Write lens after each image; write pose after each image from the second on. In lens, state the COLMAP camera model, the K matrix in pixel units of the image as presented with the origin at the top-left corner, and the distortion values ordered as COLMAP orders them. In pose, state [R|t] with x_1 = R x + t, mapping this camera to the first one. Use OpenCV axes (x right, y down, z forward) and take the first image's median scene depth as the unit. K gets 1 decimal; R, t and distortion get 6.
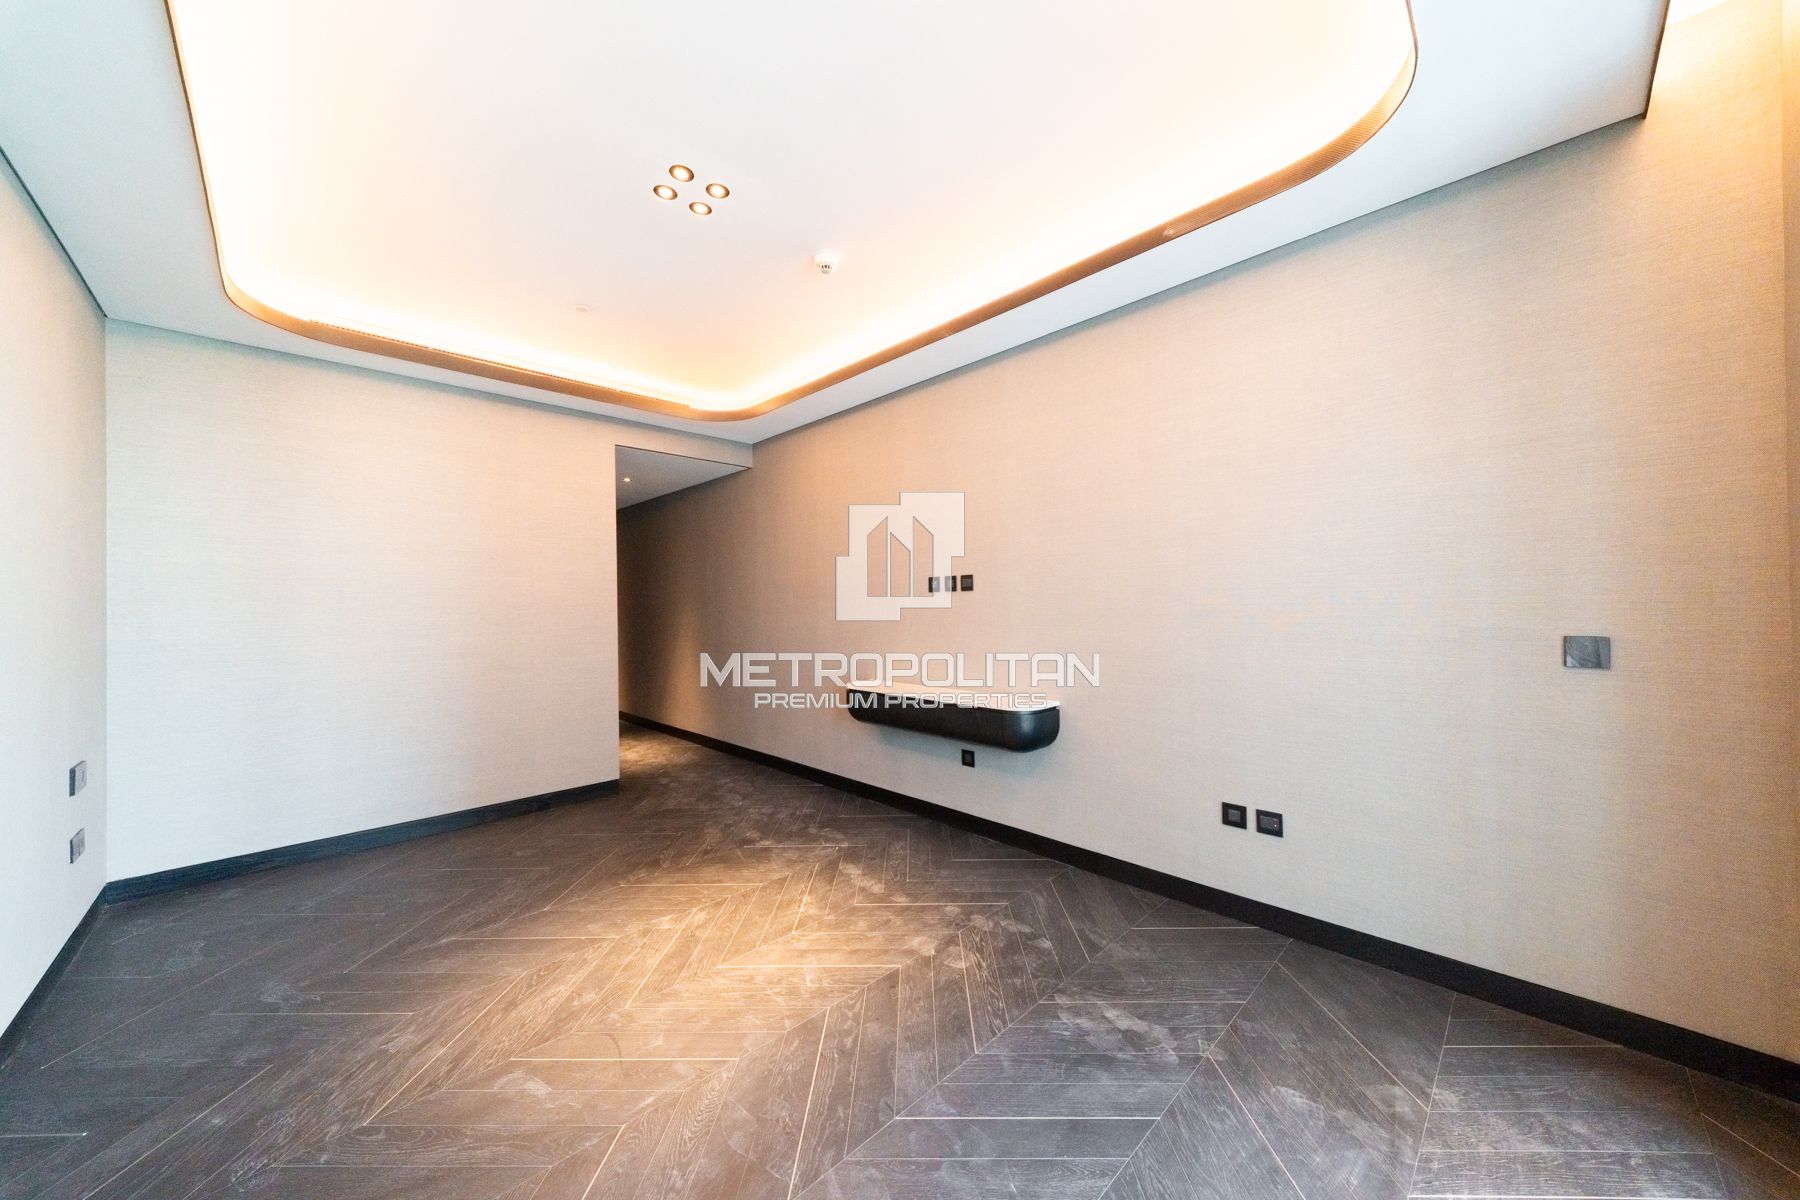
lens RADIAL K [[626.4, 0, 900.0], [0, 626.4, 600.0], [0, 0, 1]] dist [-0.001063, -0.000136]
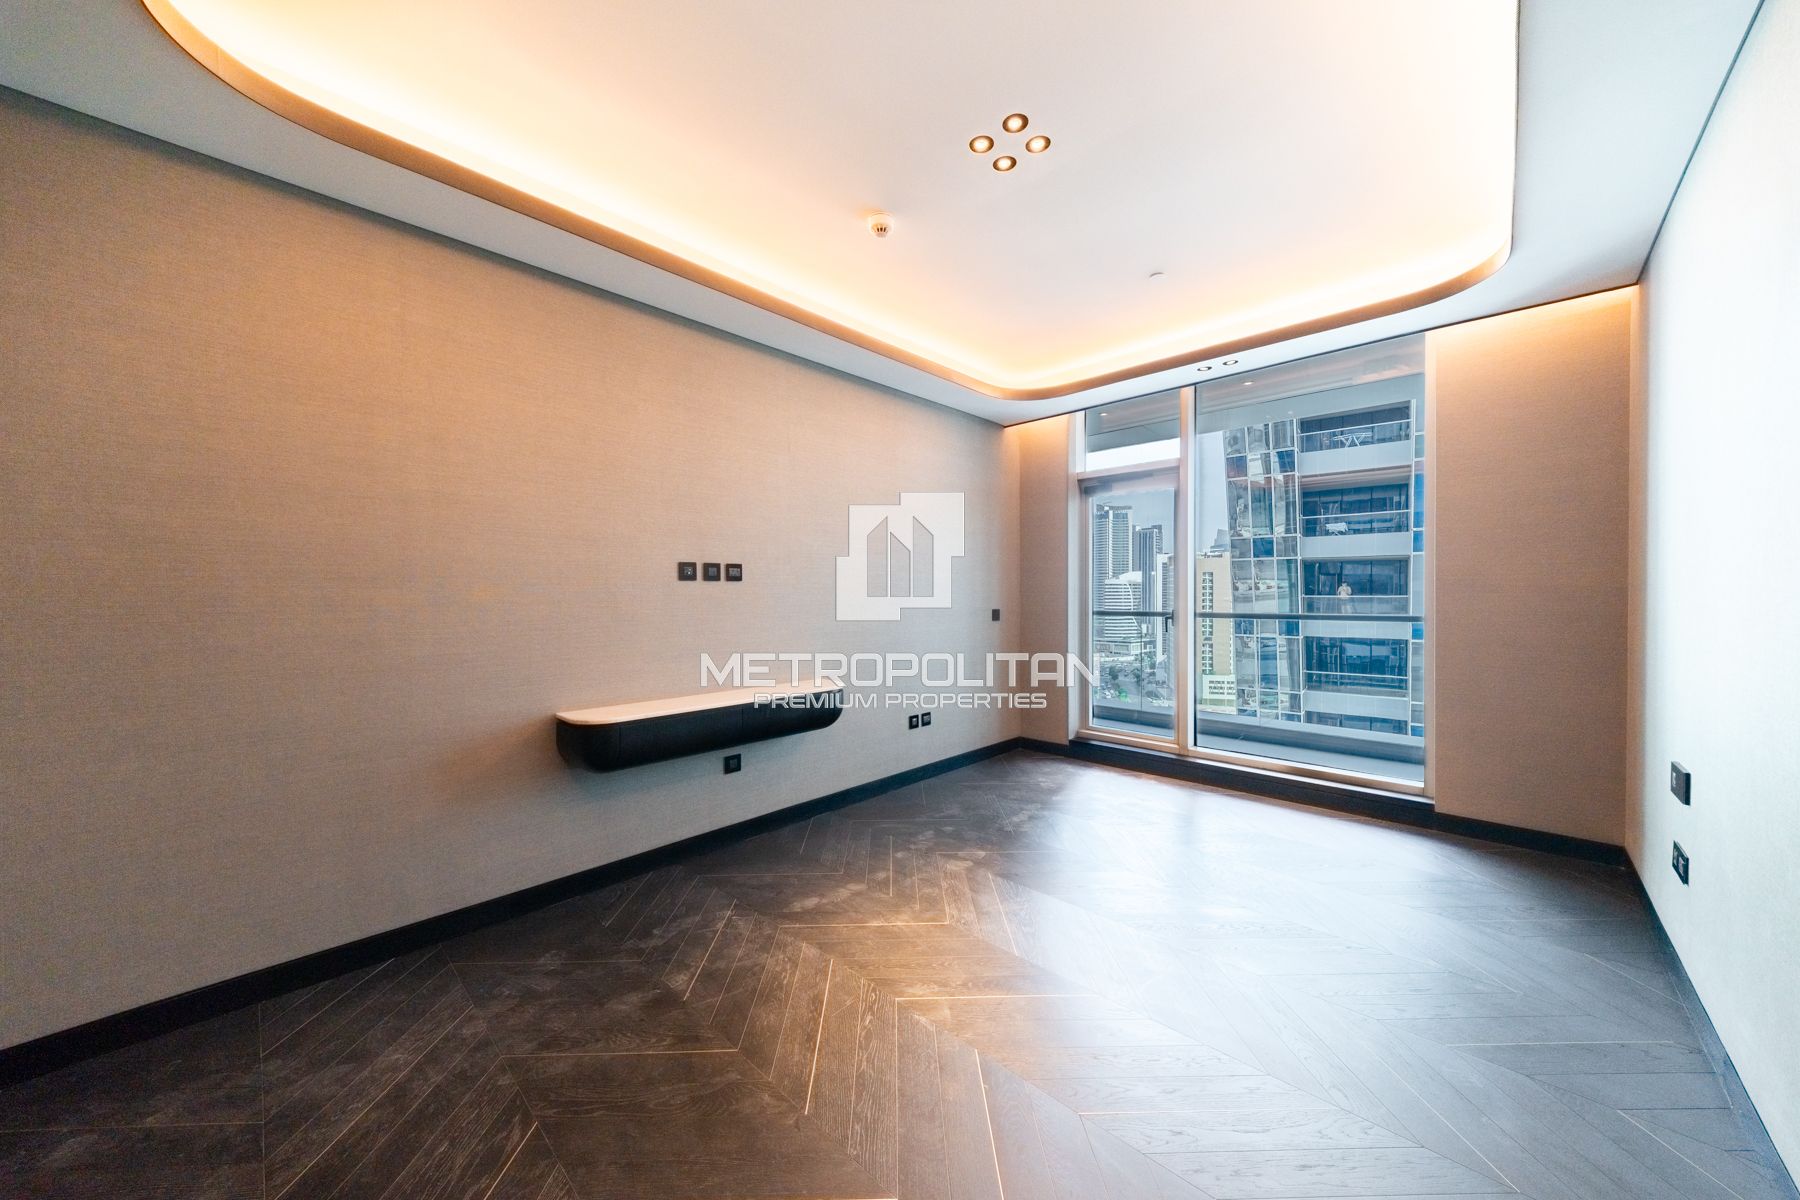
lens RADIAL K [[626.4, 0, 900.0], [0, 626.4, 600.0], [0, 0, 1]] dist [-0.001063, -0.000136]
pose [[-0.030384, -0.011662, 0.999470, -1.024783], [-0.007032, 0.999910, 0.011453, -0.005249], [-0.999514, -0.006681, -0.030463, 0.964776]]
